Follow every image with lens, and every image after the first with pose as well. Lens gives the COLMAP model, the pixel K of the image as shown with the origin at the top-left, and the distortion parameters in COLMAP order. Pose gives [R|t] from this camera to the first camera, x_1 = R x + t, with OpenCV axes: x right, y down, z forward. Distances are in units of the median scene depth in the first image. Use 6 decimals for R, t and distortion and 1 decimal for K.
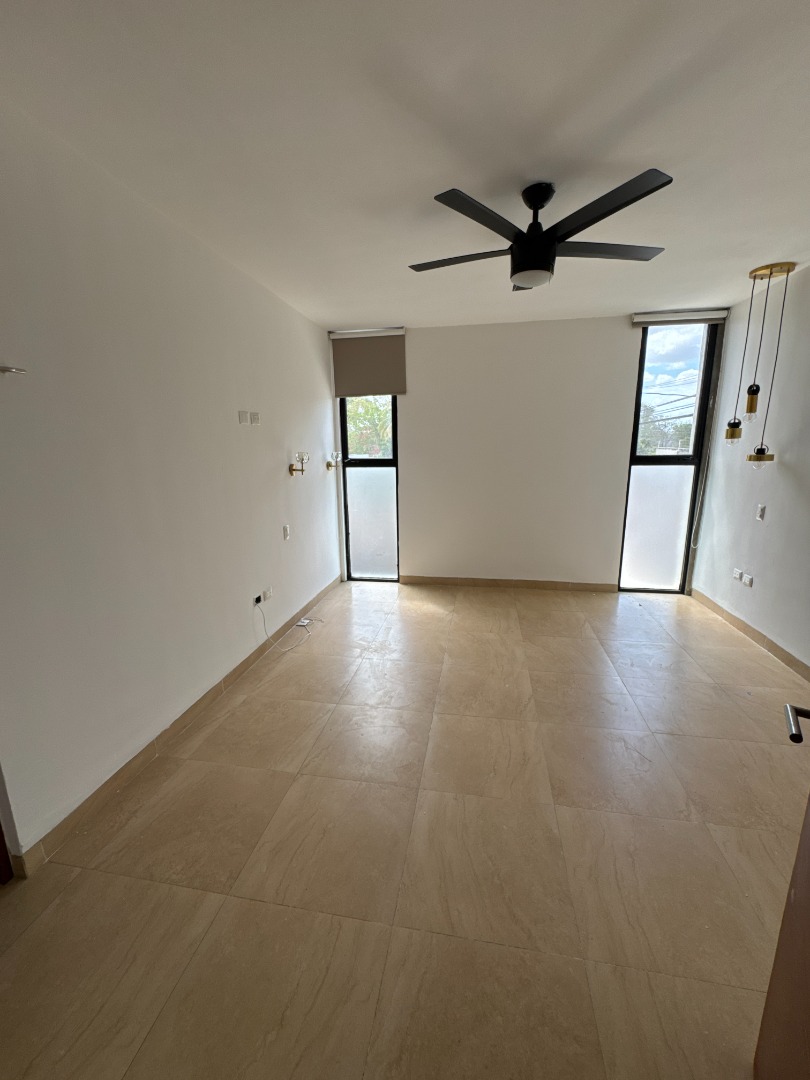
lens RADIAL K [[434.4, 0, 409.3], [0, 434.4, 539.2], [0, 0, 1]] dist [-0.003447, 0.000502]
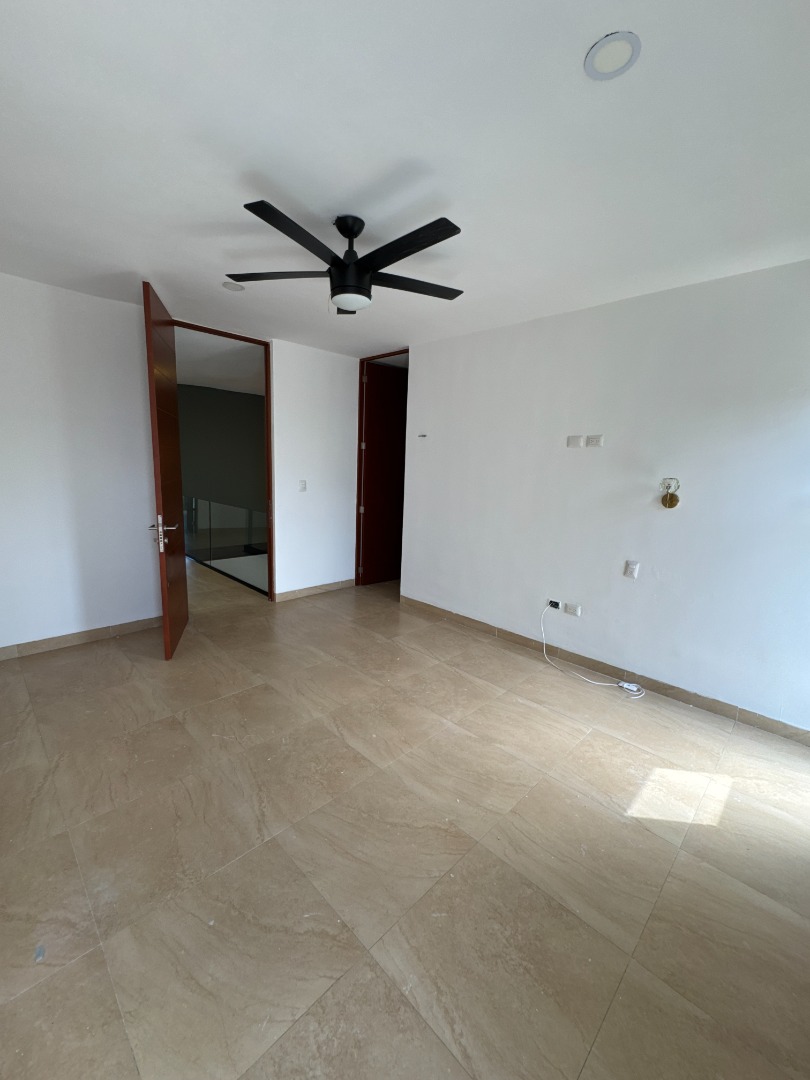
lens RADIAL K [[434.4, 0, 407.7], [0, 434.4, 545.9], [0, 0, 1]] dist [-0.003447, 0.000502]
pose [[-0.567010, 0.144290, -0.810975, 0.782940], [-0.197315, 0.932081, 0.303795, -0.278641], [0.799729, 0.332272, -0.500029, 1.266686]]
